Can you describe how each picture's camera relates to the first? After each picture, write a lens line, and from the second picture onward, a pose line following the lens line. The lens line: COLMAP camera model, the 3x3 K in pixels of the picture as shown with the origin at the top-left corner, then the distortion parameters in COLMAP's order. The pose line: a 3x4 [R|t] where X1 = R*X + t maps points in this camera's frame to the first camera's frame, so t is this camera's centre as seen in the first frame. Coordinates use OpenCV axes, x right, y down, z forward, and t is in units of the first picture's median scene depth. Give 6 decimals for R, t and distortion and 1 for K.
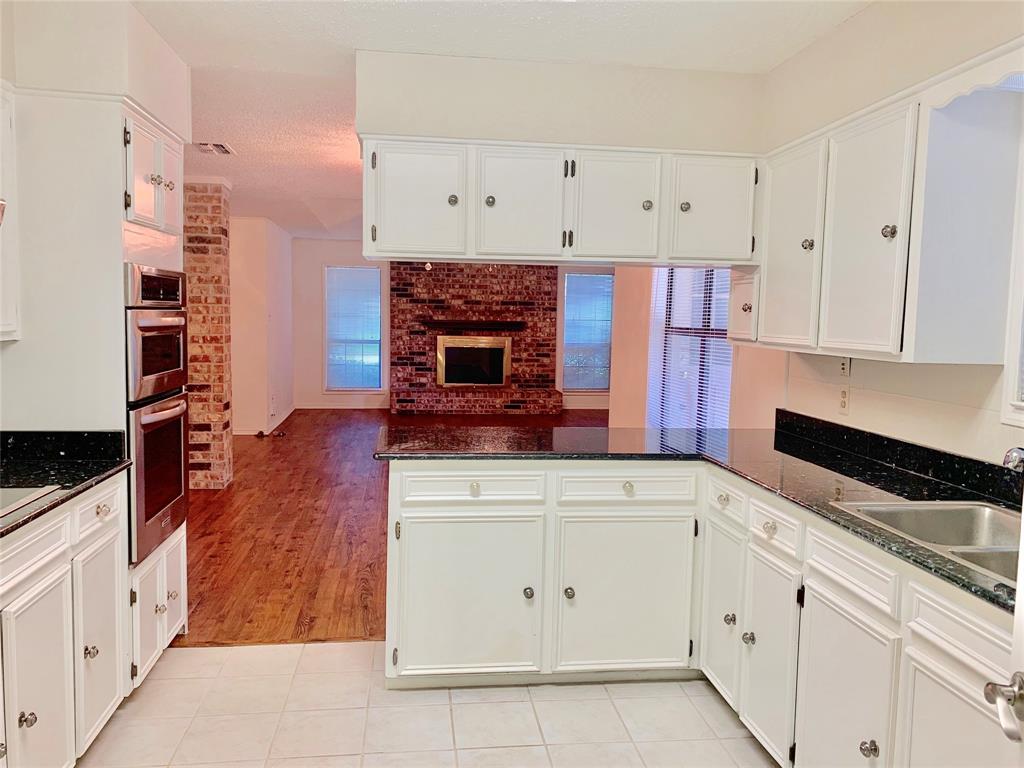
lens RADIAL K [[784.8, 0, 509.0], [0, 784.8, 375.4], [0, 0, 1]] dist [0.070923, -0.093124]
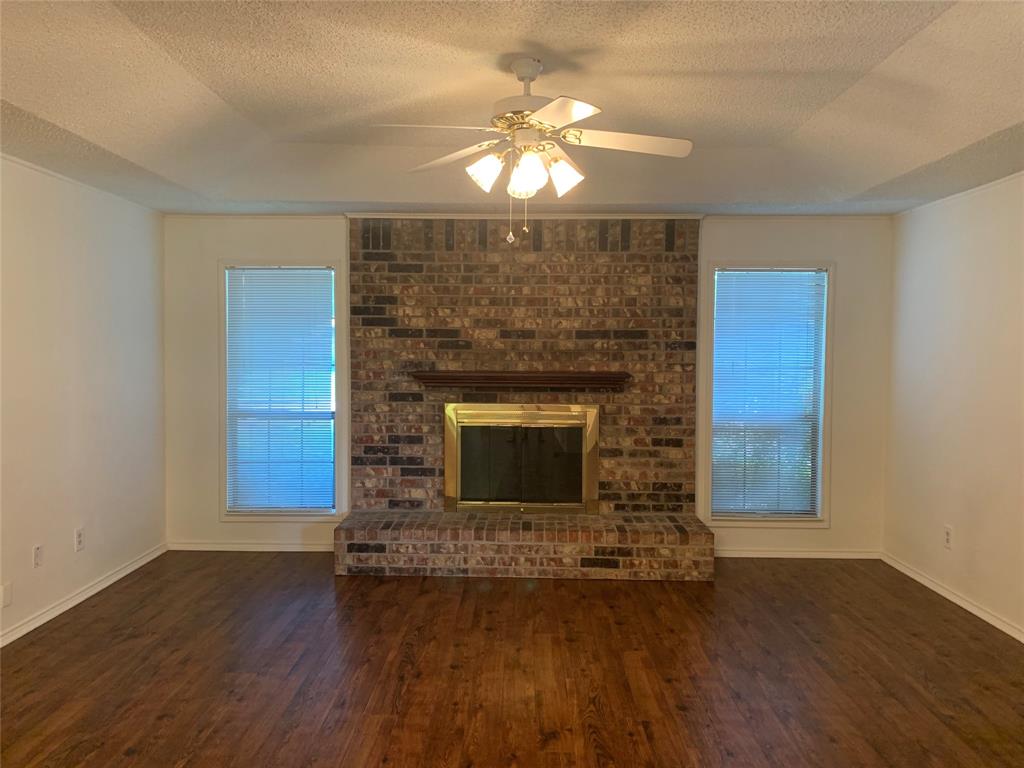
lens RADIAL K [[784.8, 0, 499.4], [0, 784.8, 374.6], [0, 0, 1]] dist [0.070923, -0.093124]
pose [[0.986364, -0.007886, -0.164390, 0.041915], [0.000471, 0.998983, -0.045094, -0.086881], [0.164578, 0.044402, 0.985364, 0.982834]]
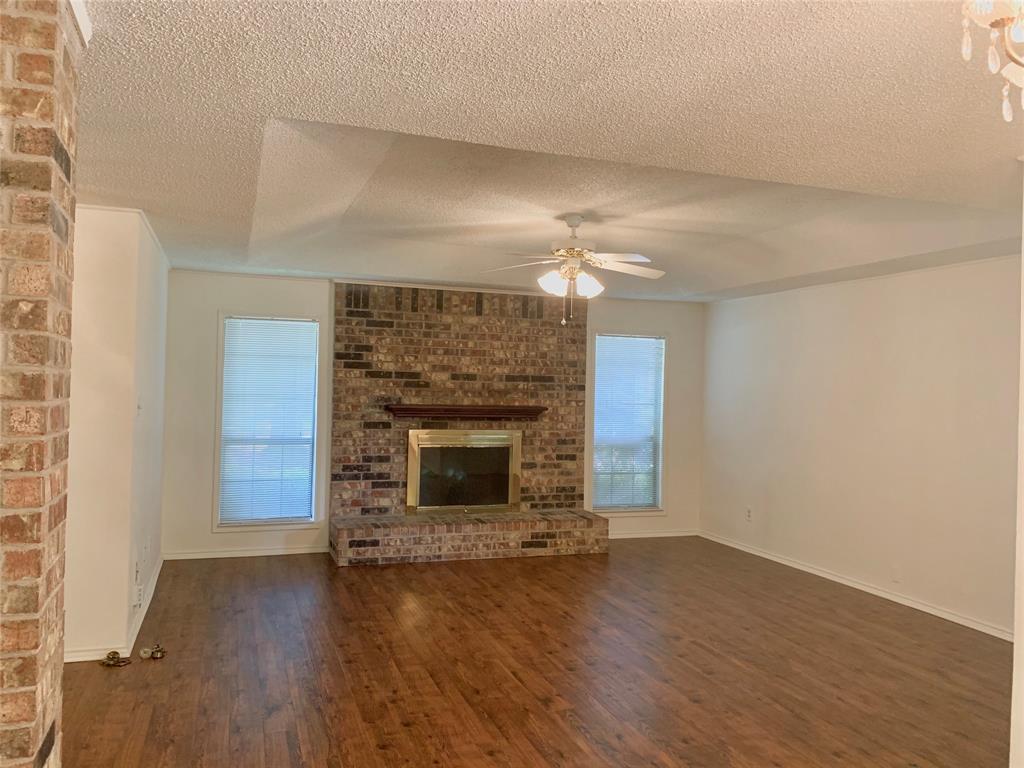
lens RADIAL K [[784.8, 0, 501.6], [0, 784.8, 371.0], [0, 0, 1]] dist [0.070923, -0.093124]
pose [[0.982022, 0.005934, 0.188672, -0.256553], [0.011712, 0.995665, -0.092273, -0.072332], [-0.188401, 0.092824, 0.977696, 0.693661]]
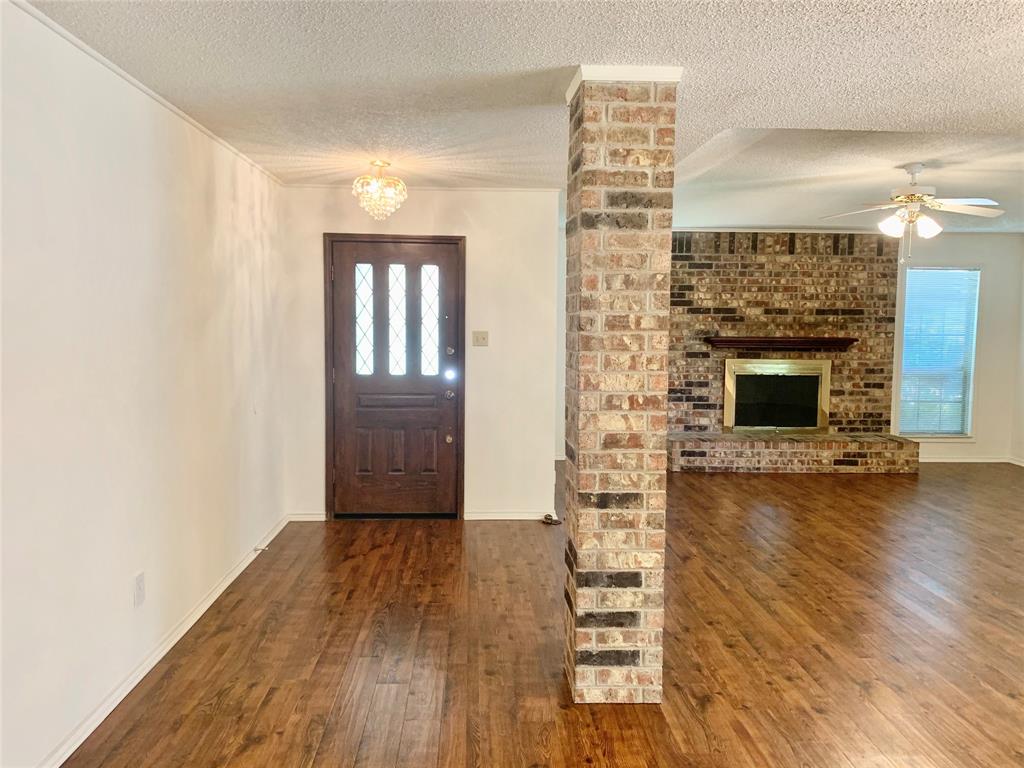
lens RADIAL K [[784.8, 0, 503.9], [0, 784.8, 373.7], [0, 0, 1]] dist [0.070923, -0.093124]
pose [[0.995450, -0.002553, -0.095247, -0.417930], [0.001757, 0.999963, -0.008436, -0.059218], [0.095265, 0.008230, 0.995418, 0.505066]]
